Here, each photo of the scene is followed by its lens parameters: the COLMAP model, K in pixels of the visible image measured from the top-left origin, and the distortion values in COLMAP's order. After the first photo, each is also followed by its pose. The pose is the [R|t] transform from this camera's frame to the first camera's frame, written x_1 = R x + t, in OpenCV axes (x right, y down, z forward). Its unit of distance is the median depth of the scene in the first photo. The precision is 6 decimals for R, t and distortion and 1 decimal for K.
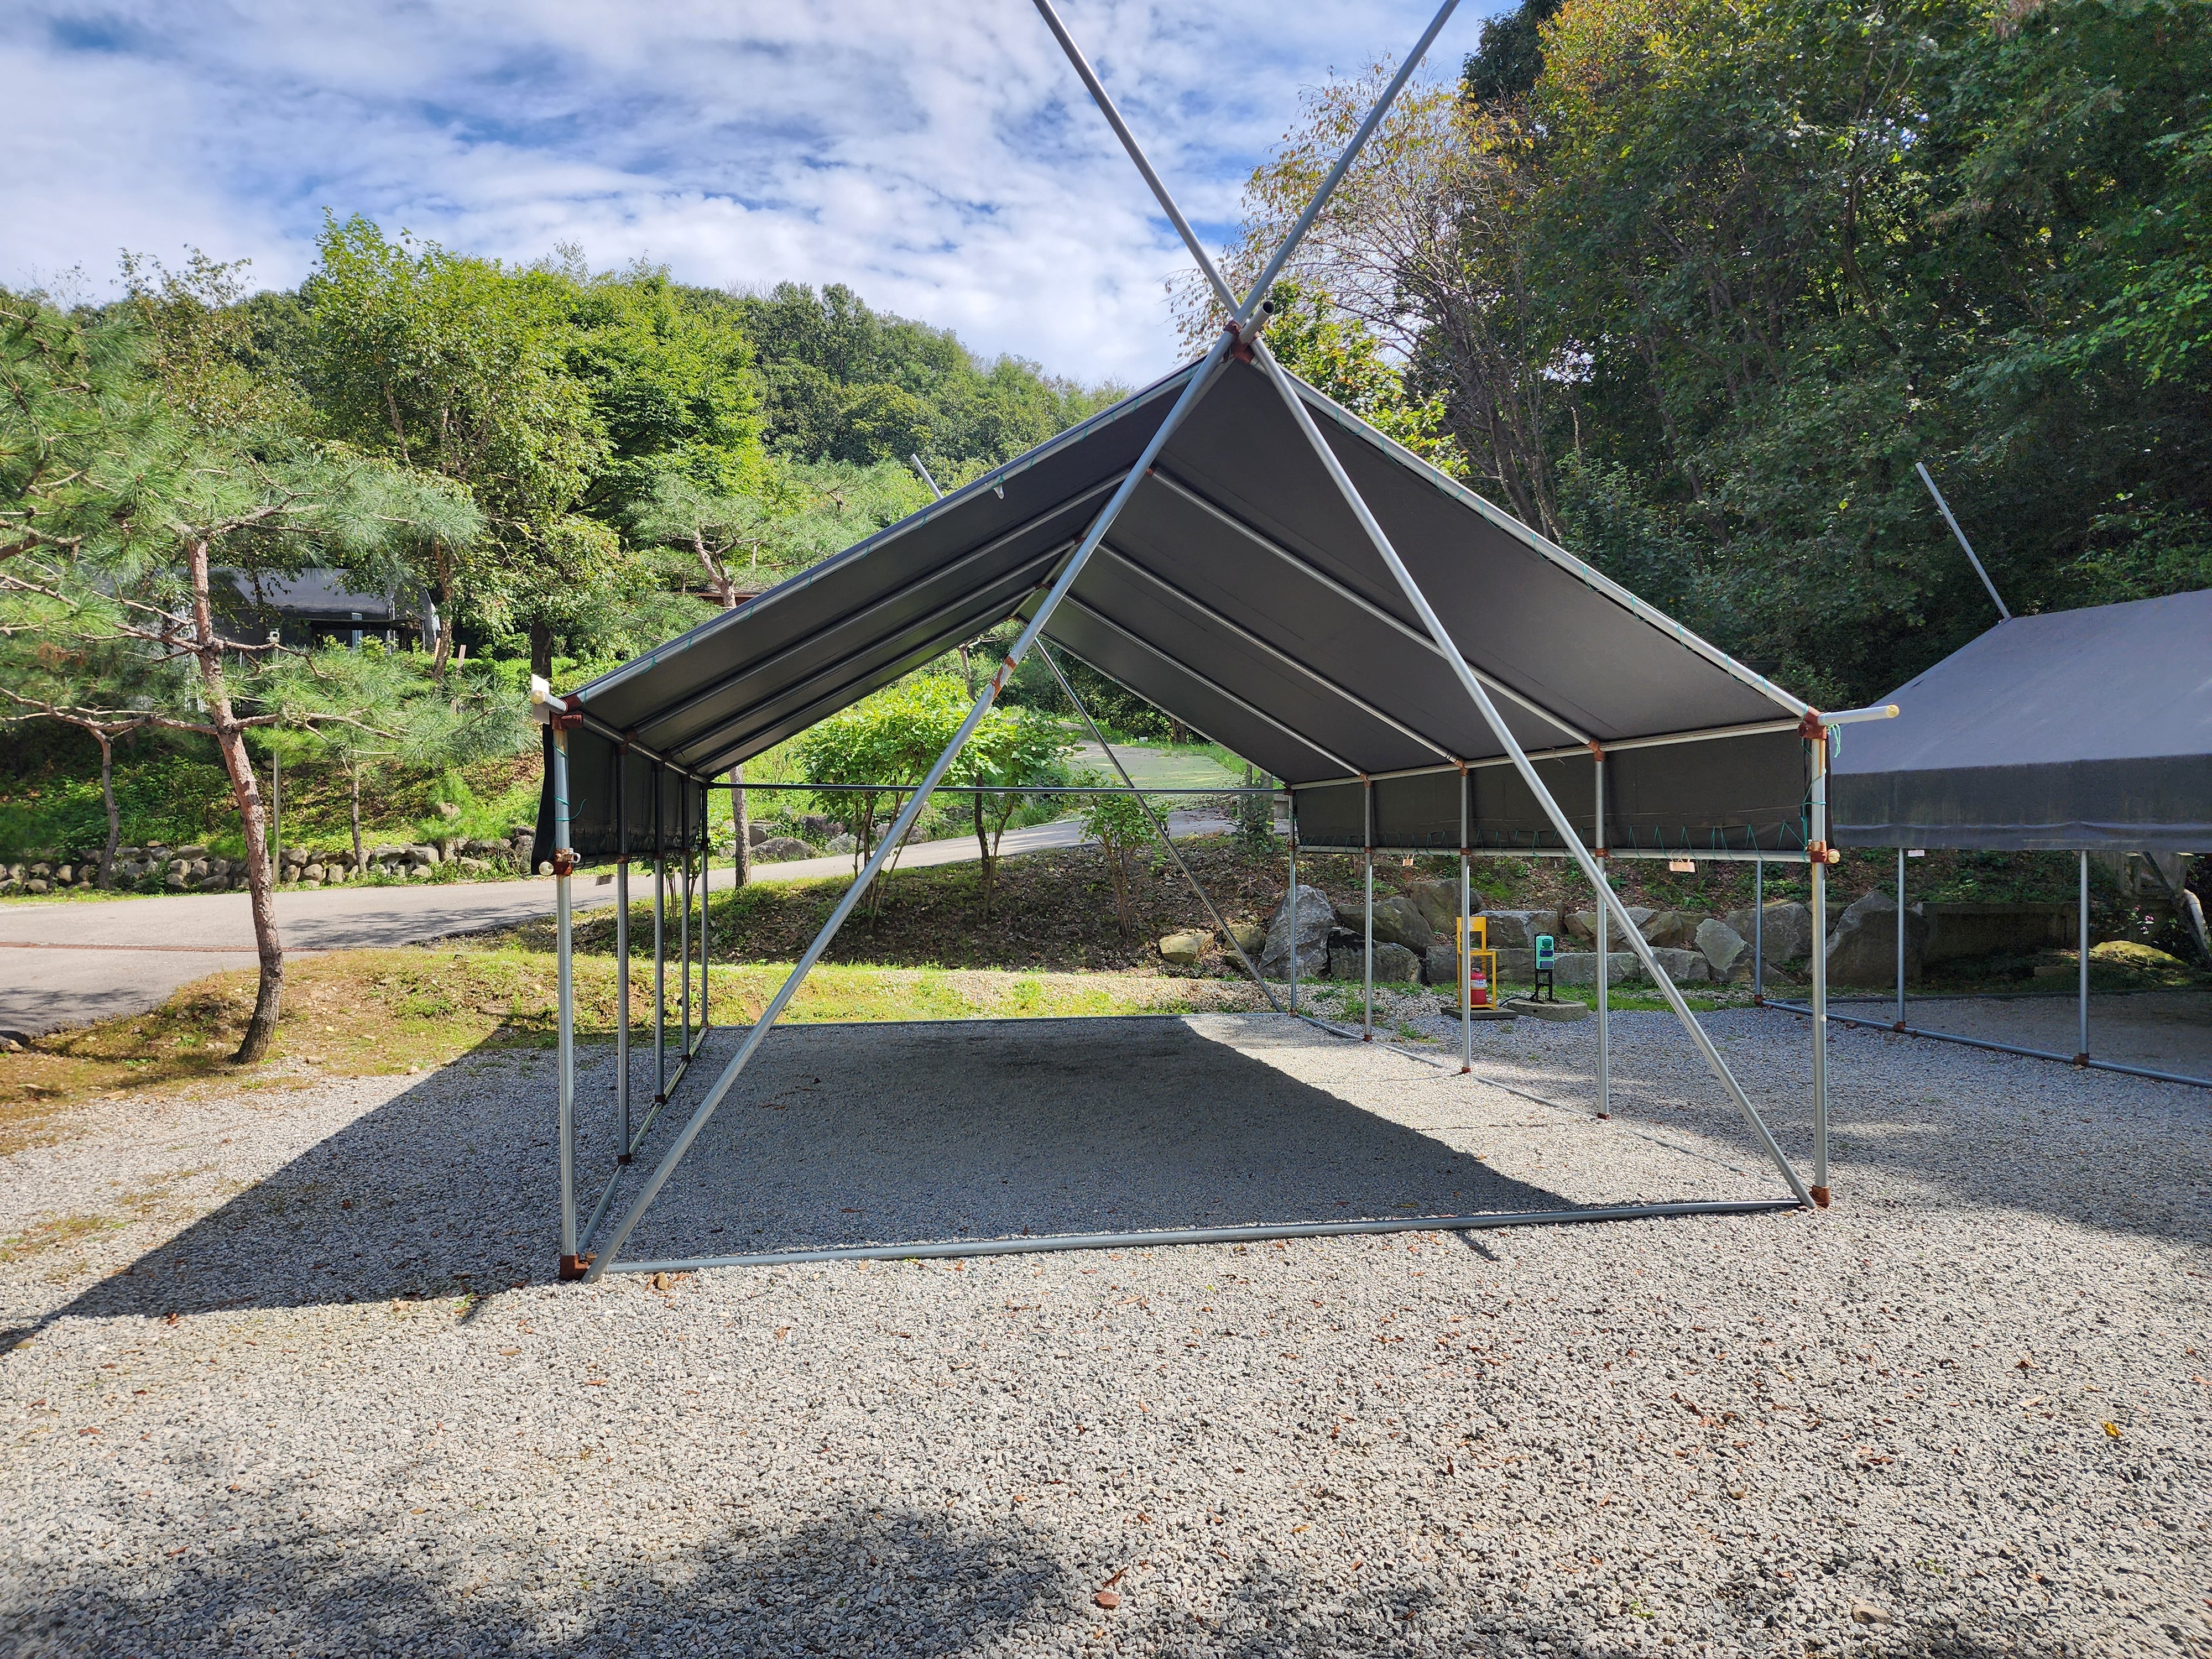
lens RADIAL K [[1470.0, 0, 1091.6], [0, 1470.0, 817.0], [0, 0, 1]] dist [0.079153, -0.070645]
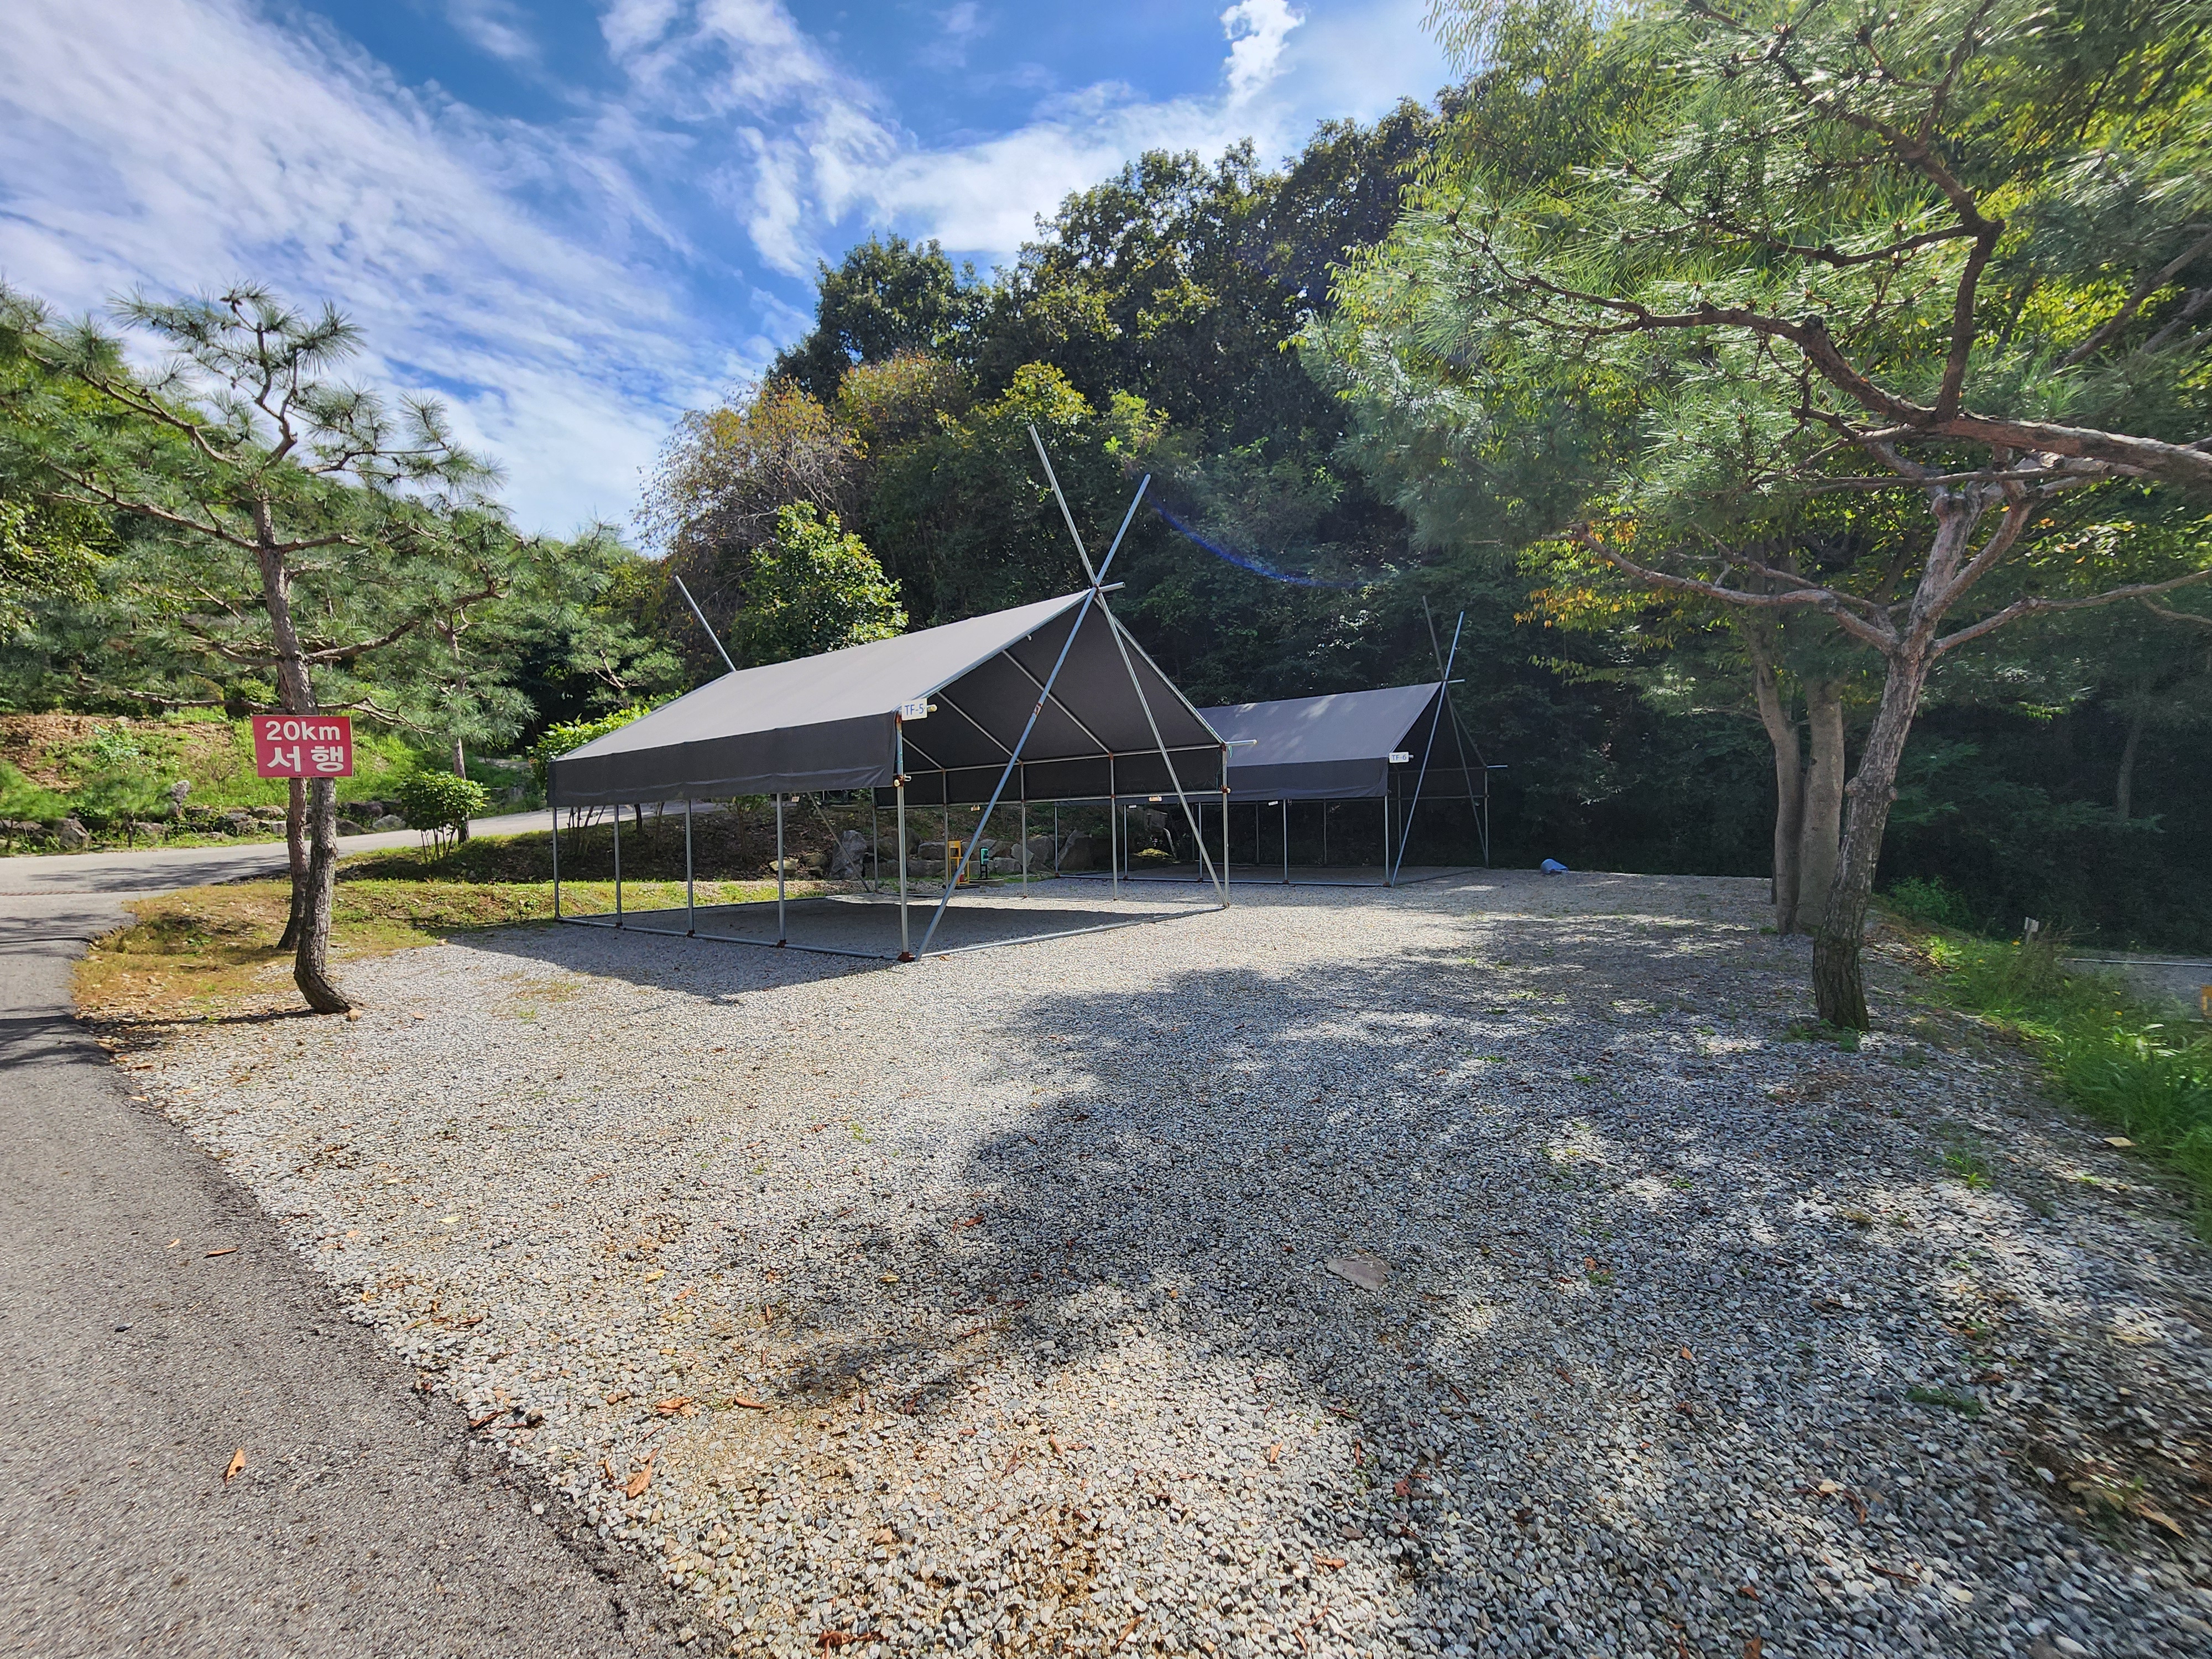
lens RADIAL K [[911.8, 0, 1102.7], [0, 911.8, 813.6], [0, 0, 1]] dist [-0.001997, 0.000488]
pose [[0.765087, -0.004818, 0.643909, -0.750681], [0.008548, 0.999960, -0.002675, 0.063495], [-0.643870, 0.007550, 0.765097, -0.208048]]
